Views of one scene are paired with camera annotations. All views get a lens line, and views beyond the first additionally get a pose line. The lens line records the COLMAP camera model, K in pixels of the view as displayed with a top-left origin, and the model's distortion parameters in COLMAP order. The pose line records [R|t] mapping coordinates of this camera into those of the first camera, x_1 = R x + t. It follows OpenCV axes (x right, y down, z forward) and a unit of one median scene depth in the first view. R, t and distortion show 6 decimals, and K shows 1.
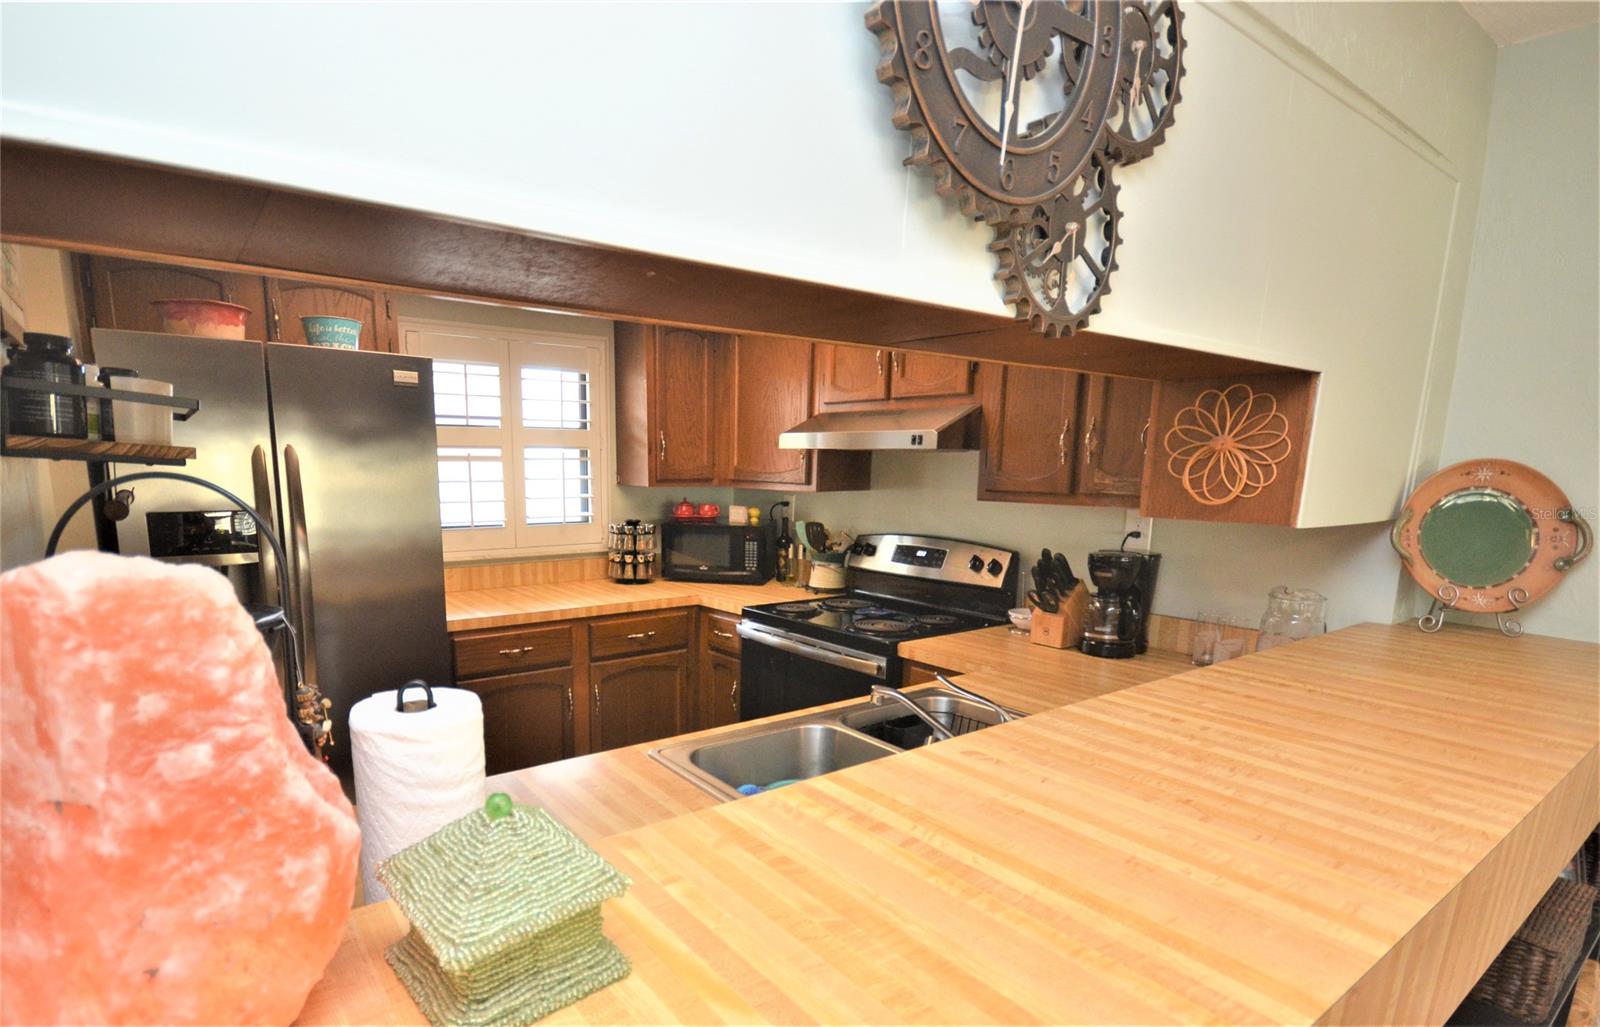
lens RADIAL K [[790.9, 0, 703.4], [0, 790.9, 614.1], [0, 0, 1]] dist [-0.004994, -0.001022]
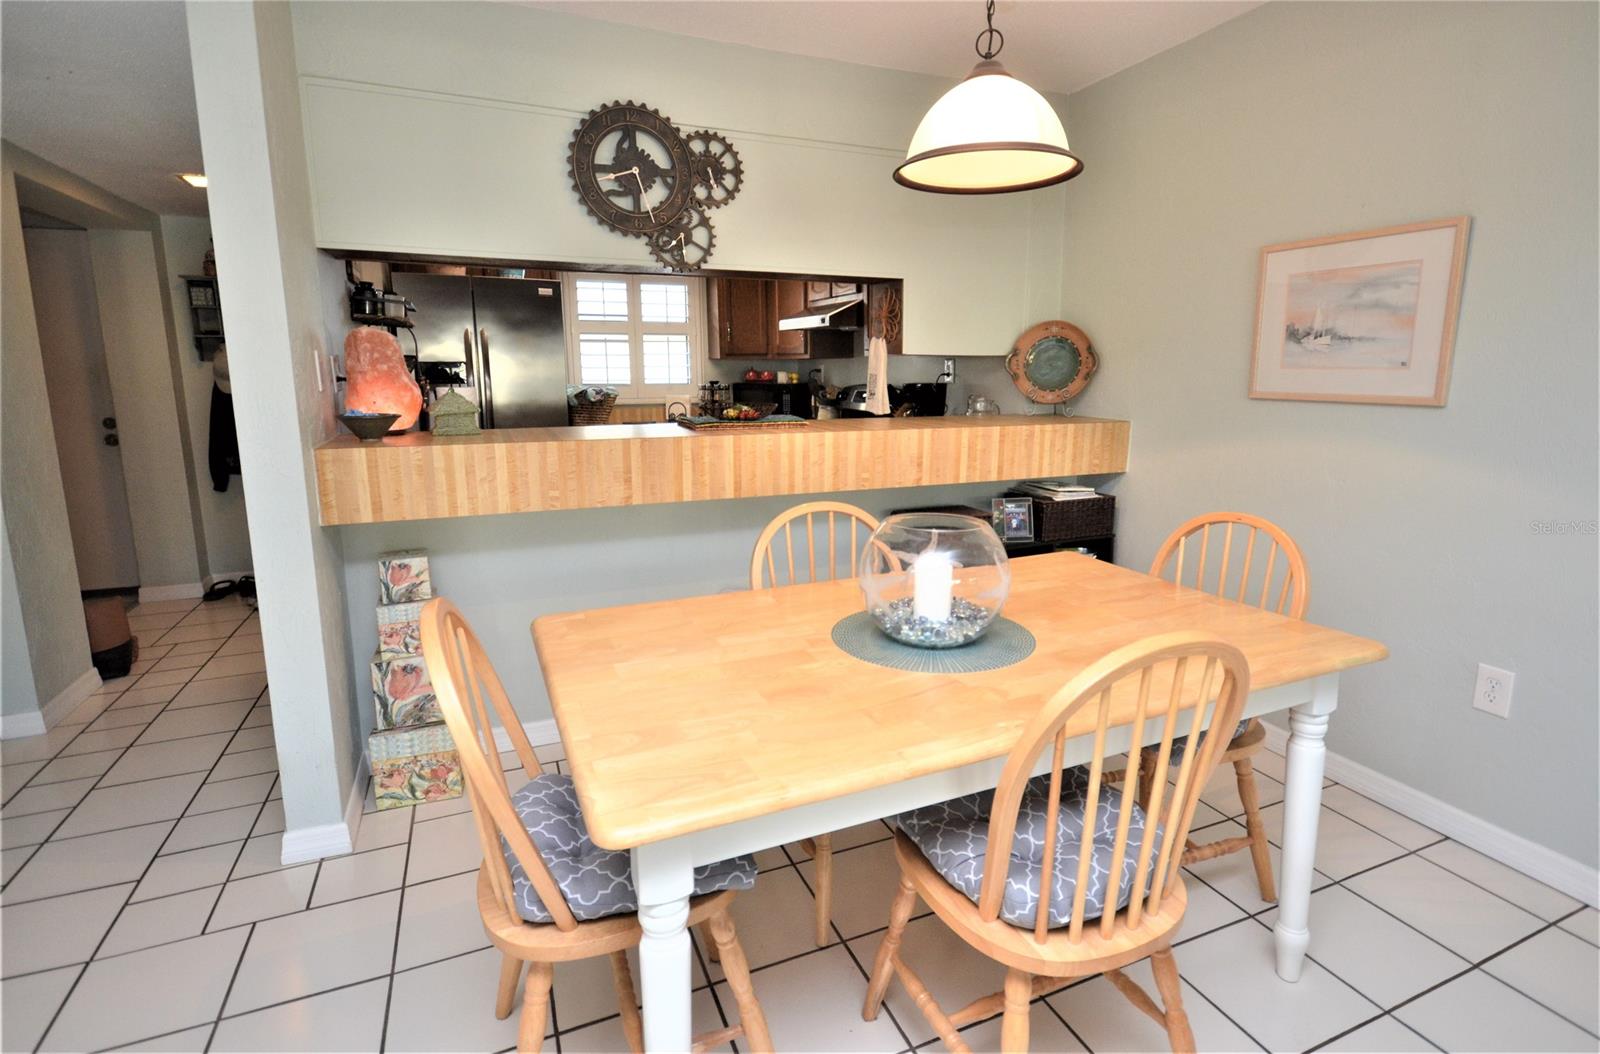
lens RADIAL K [[778.3, 0, 828.2], [0, 778.3, 508.3], [0, 0, 1]] dist [-0.005127, -0.000030]
pose [[0.985201, 0.022233, -0.169954, 0.577768], [-0.024243, 0.999658, -0.009762, 0.201523], [0.169679, 0.013738, 0.985404, -0.652588]]
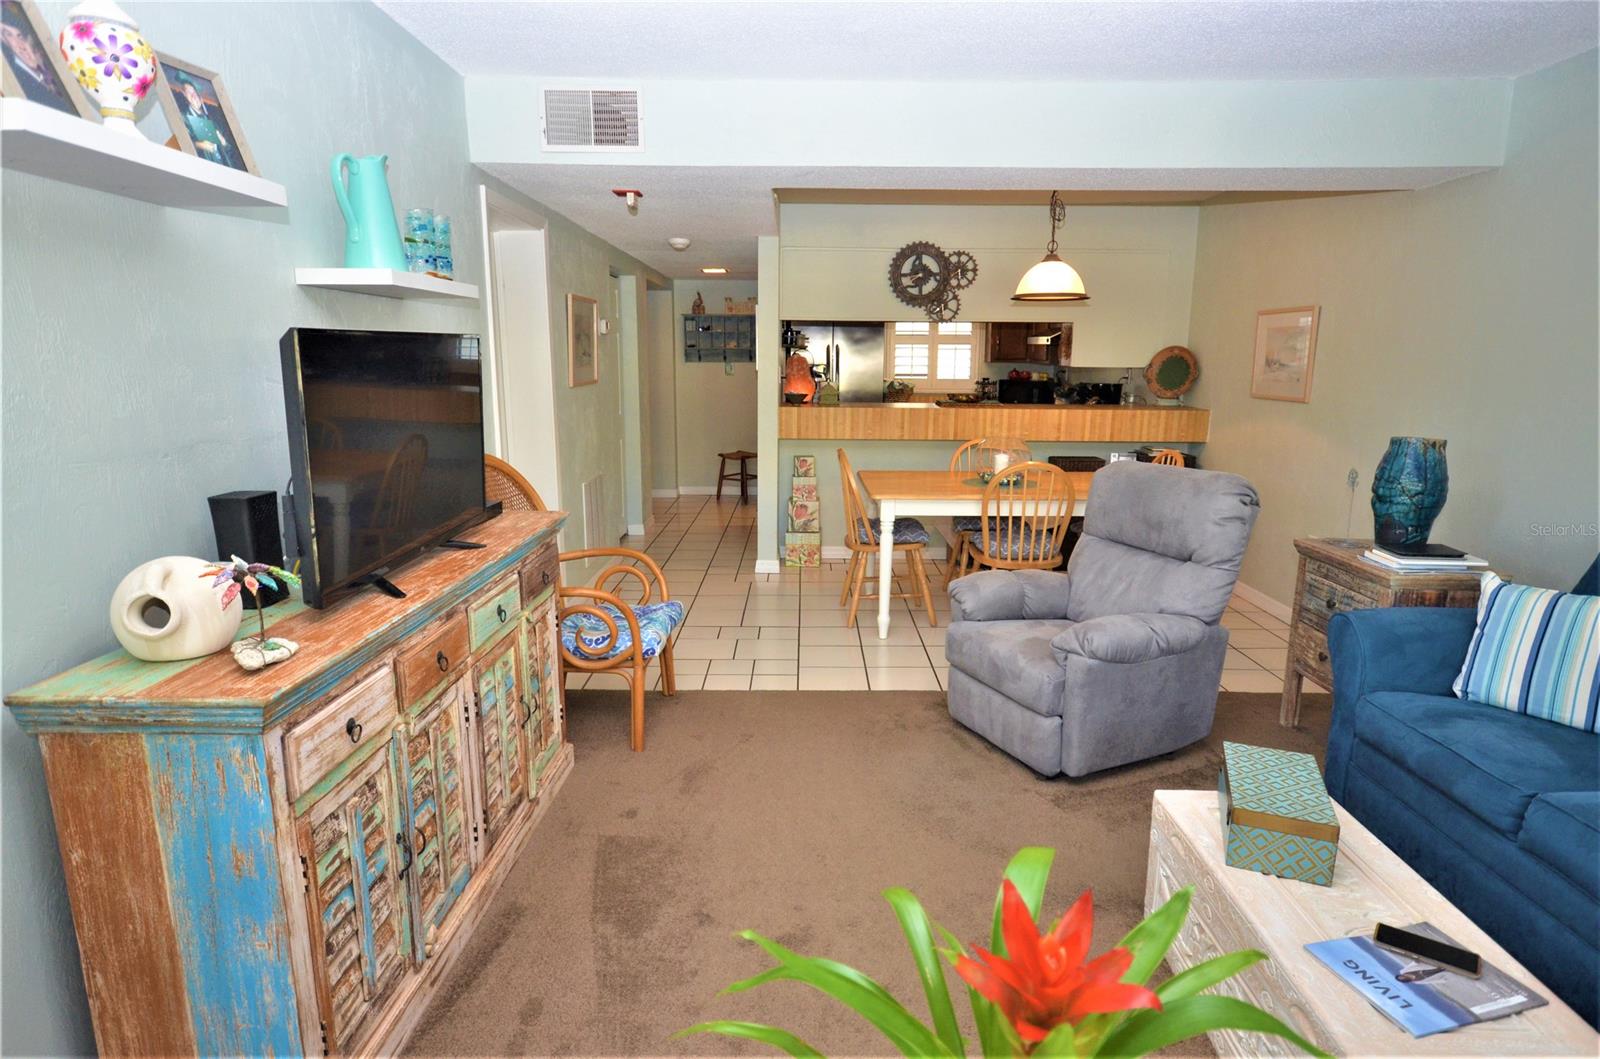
lens RADIAL K [[864.9, 0, 805.0], [0, 864.9, 542.2], [0, 0, 1]] dist [-0.027477, -0.001279]
pose [[0.828163, 0.115600, -0.548436, 1.232621], [-0.104123, 0.993198, 0.052116, 0.369747], [0.550730, 0.013944, 0.834567, -1.771709]]
